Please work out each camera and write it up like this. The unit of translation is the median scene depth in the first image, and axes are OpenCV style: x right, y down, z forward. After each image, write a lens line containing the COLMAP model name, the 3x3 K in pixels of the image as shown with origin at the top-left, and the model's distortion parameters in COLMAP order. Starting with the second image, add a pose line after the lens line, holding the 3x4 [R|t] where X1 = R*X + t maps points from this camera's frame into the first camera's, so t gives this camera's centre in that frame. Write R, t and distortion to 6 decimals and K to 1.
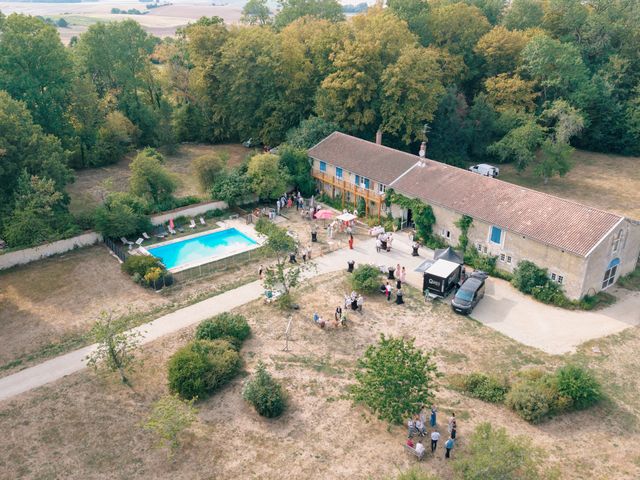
lens RADIAL K [[570.5, 0, 320.0], [0, 570.5, 240.0], [0, 0, 1]] dist [0.014468, -0.130170]
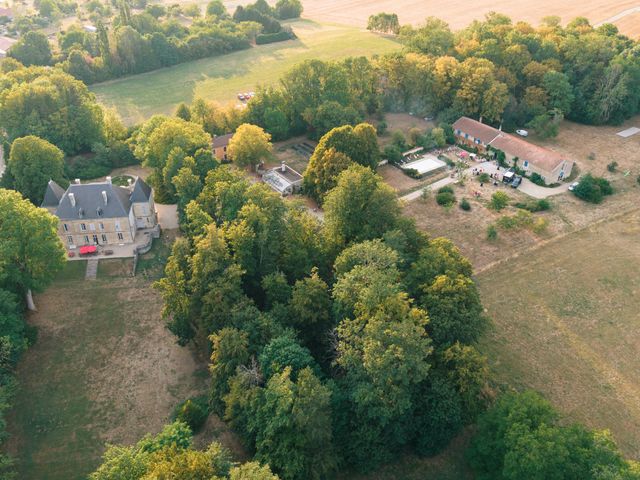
lens RADIAL K [[570.5, 0, 320.0], [0, 570.5, 240.0], [0, 0, 1]] dist [0.014468, -0.130170]
pose [[0.999079, 0.020663, -0.037599, -0.608423], [-0.013577, 0.983611, 0.179790, -0.127061], [0.040698, -0.179114, 0.982986, -1.926464]]
